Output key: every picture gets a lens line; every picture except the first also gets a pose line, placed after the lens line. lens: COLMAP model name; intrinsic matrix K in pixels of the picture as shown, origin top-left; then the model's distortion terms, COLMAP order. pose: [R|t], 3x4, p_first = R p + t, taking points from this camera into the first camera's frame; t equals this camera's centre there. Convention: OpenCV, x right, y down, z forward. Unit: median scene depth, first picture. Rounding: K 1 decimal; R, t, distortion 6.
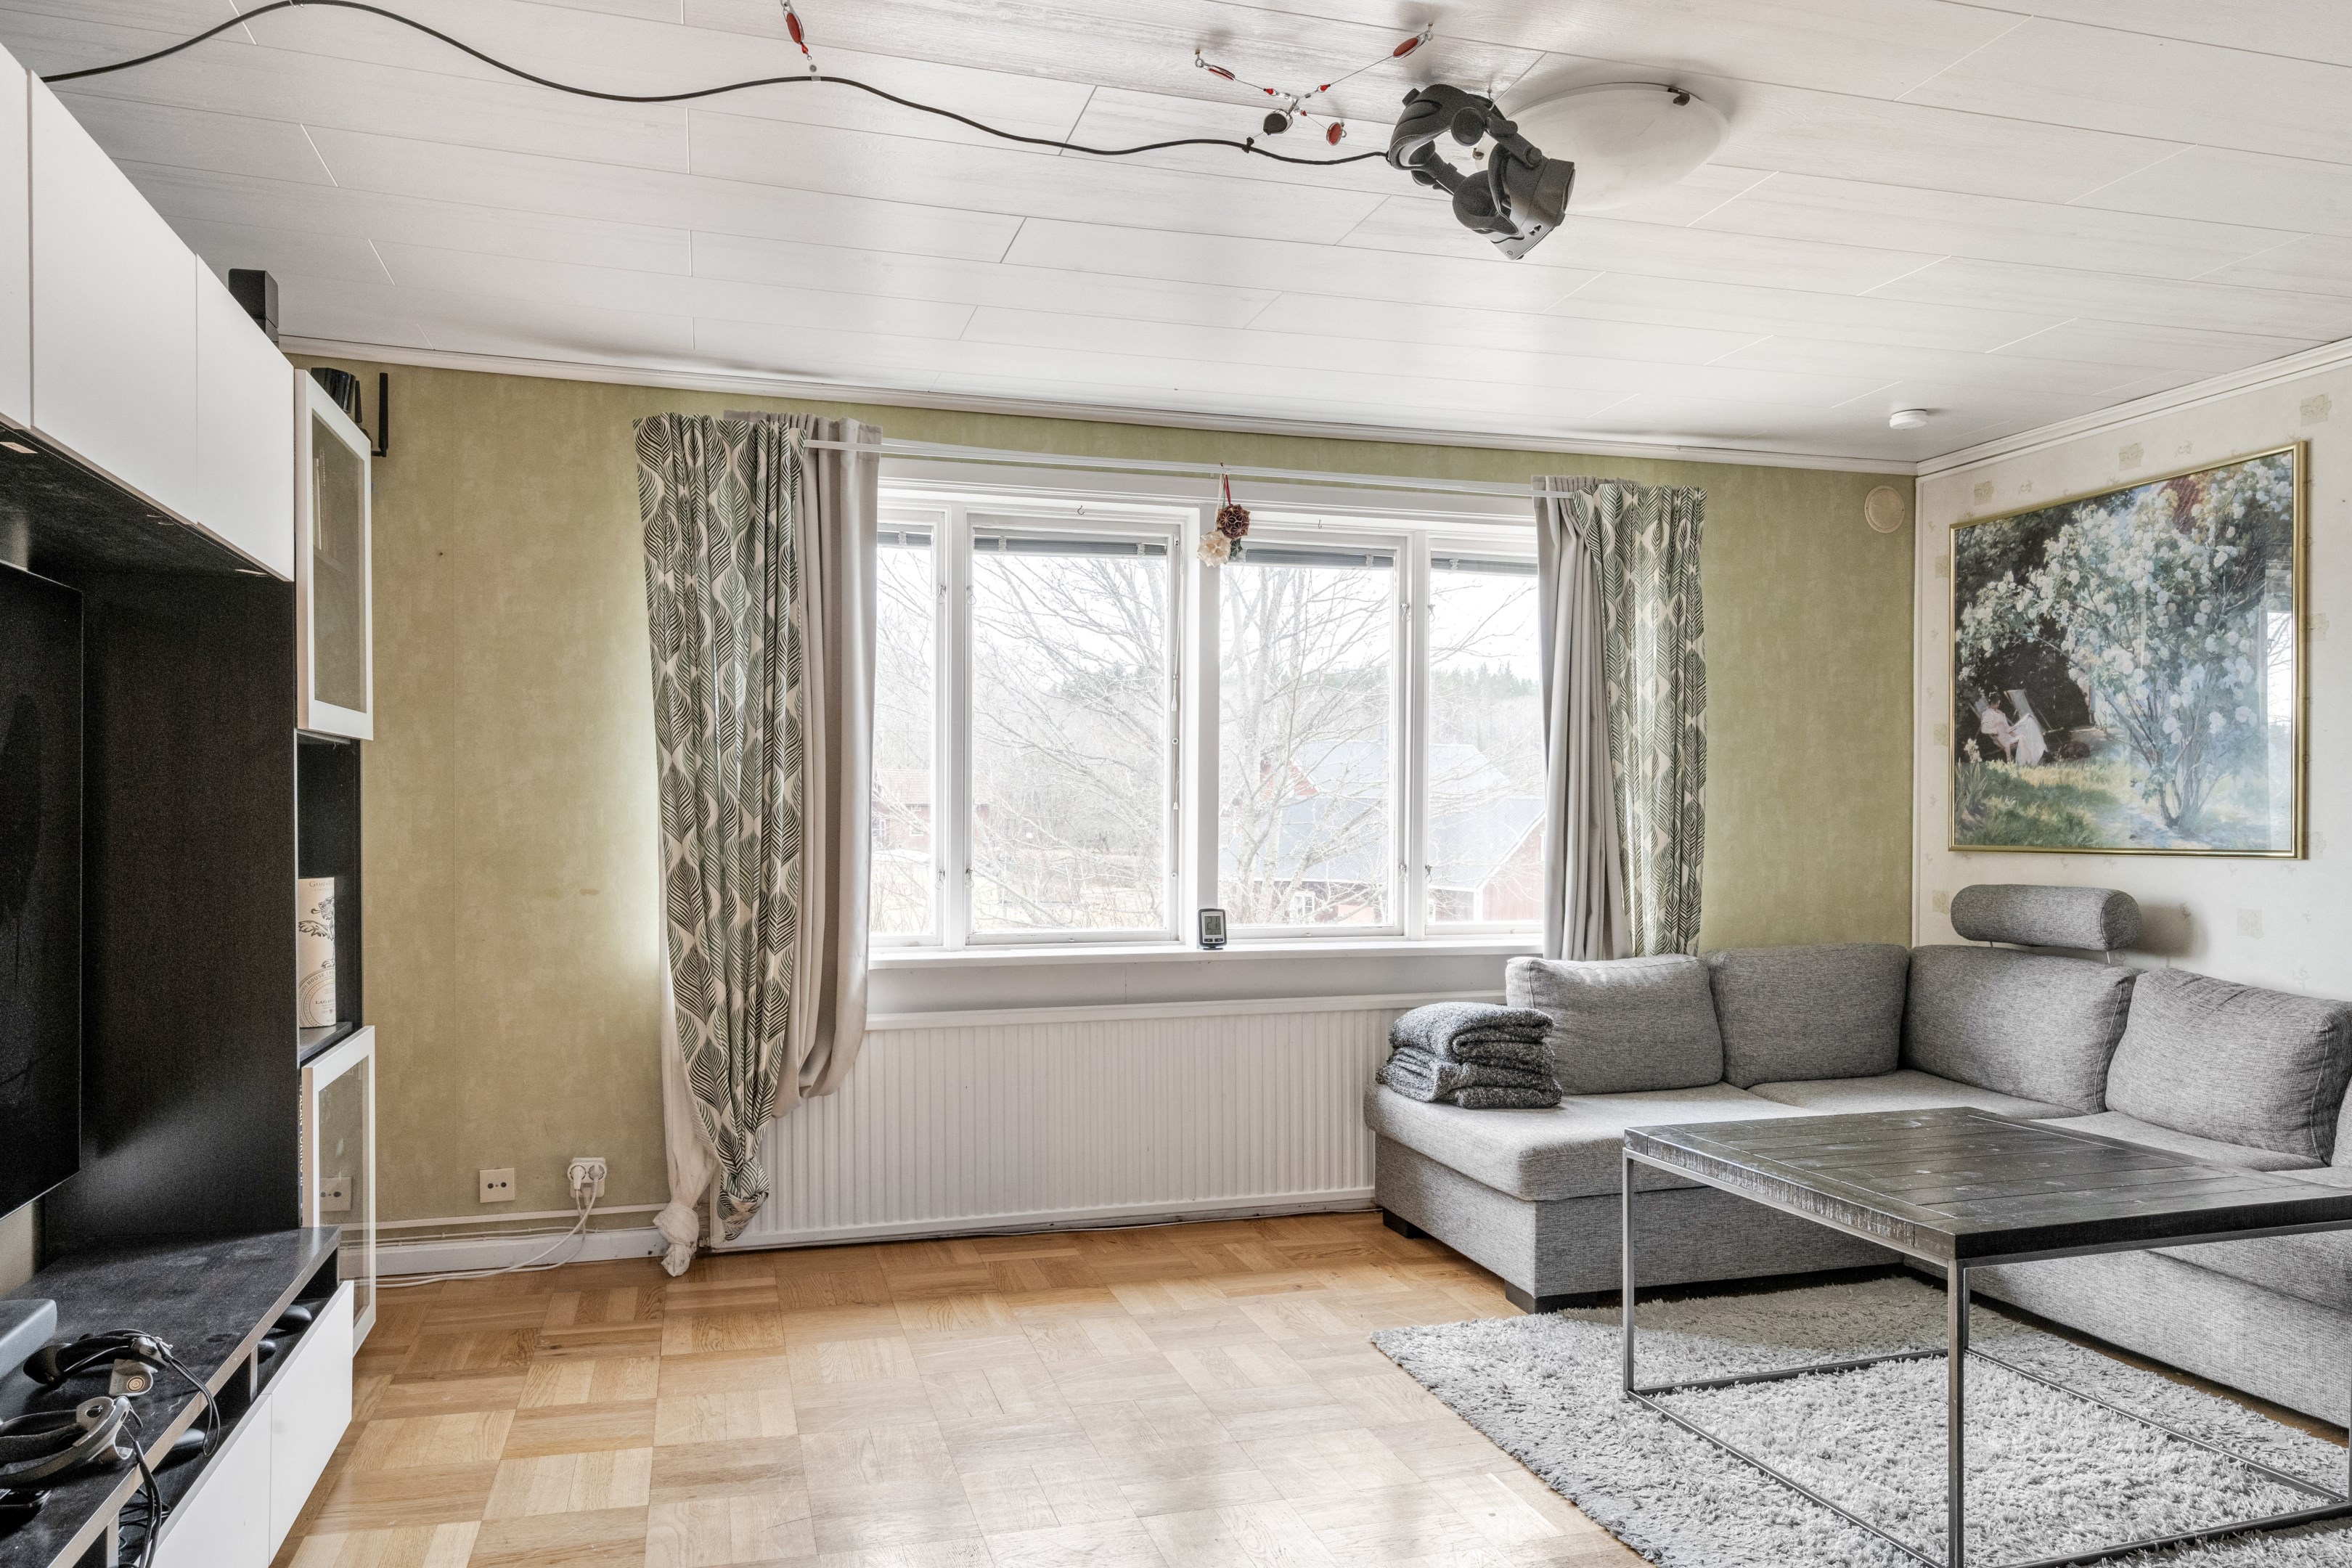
lens RADIAL K [[1622.0, 0, 1172.4], [0, 1622.0, 835.6], [0, 0, 1]] dist [0.000009, 0.000209]
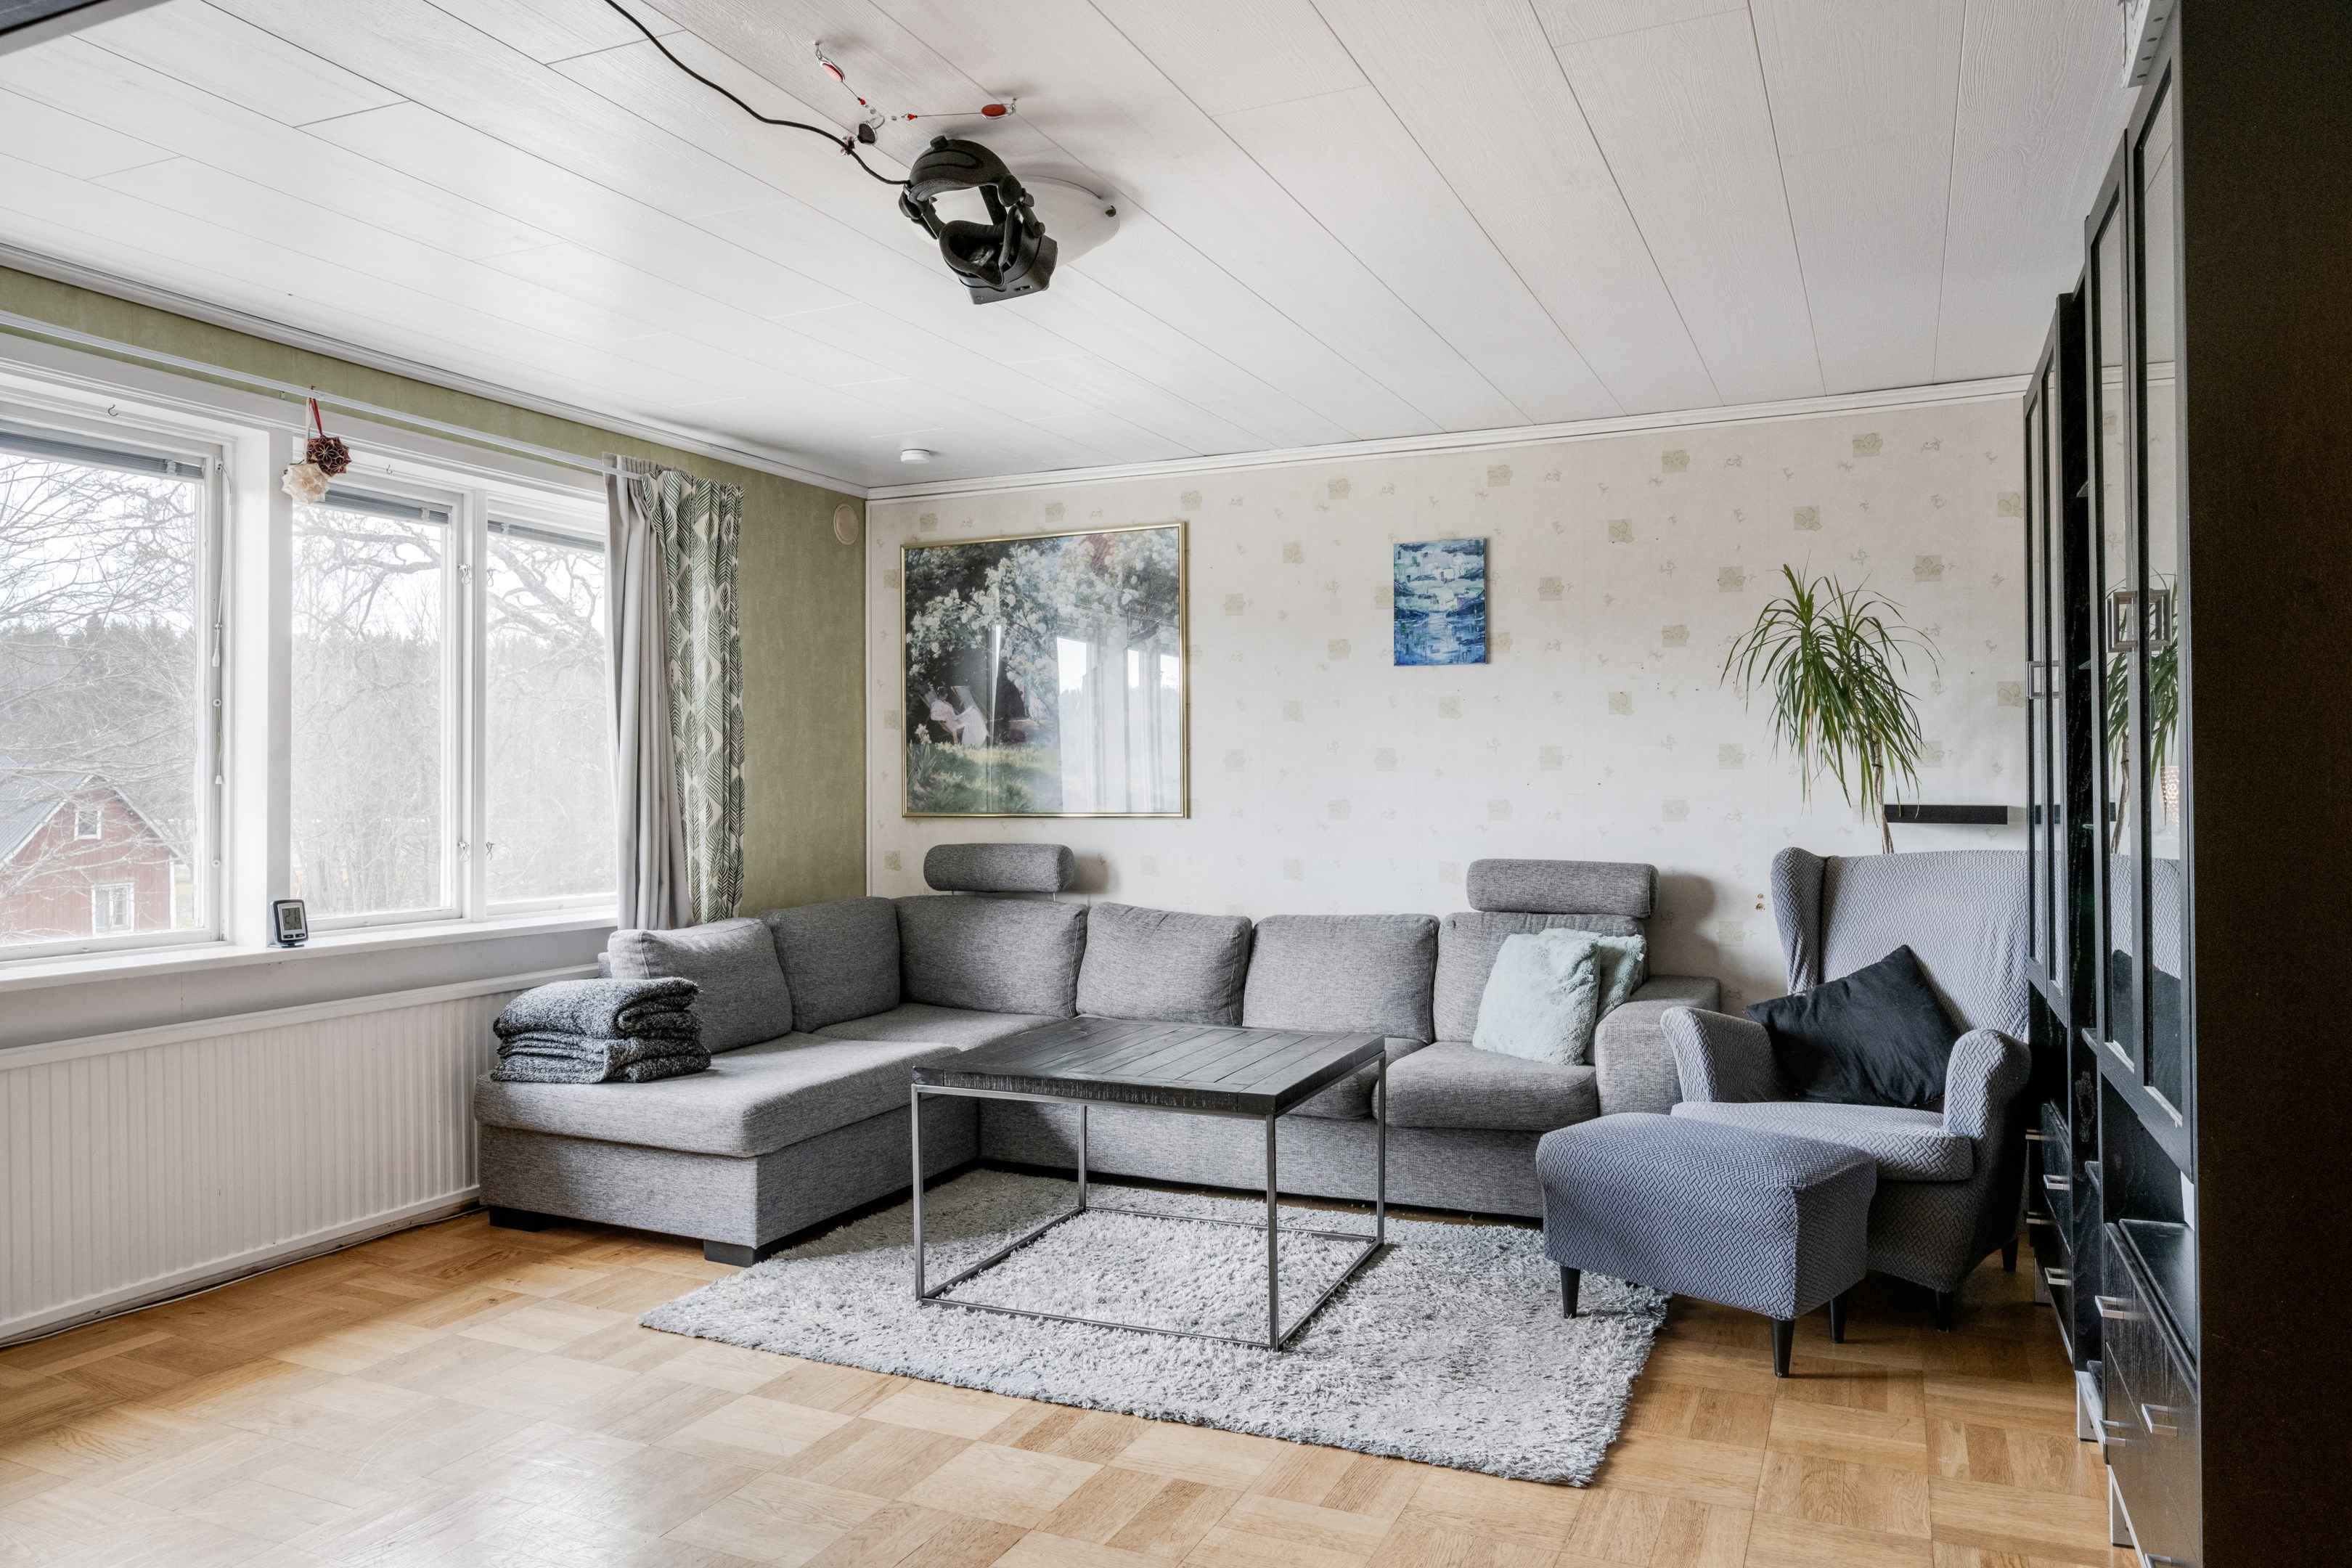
lens RADIAL K [[1579.3, 0, 1176.0], [0, 1579.3, 784.0], [0, 0, 1]] dist [-0.000149, 0.001070]
pose [[0.655216, -0.001829, 0.755439, -0.299825], [0.012044, 0.999895, -0.008025, -0.003838], [-0.755346, 0.014357, 0.655169, 0.095773]]
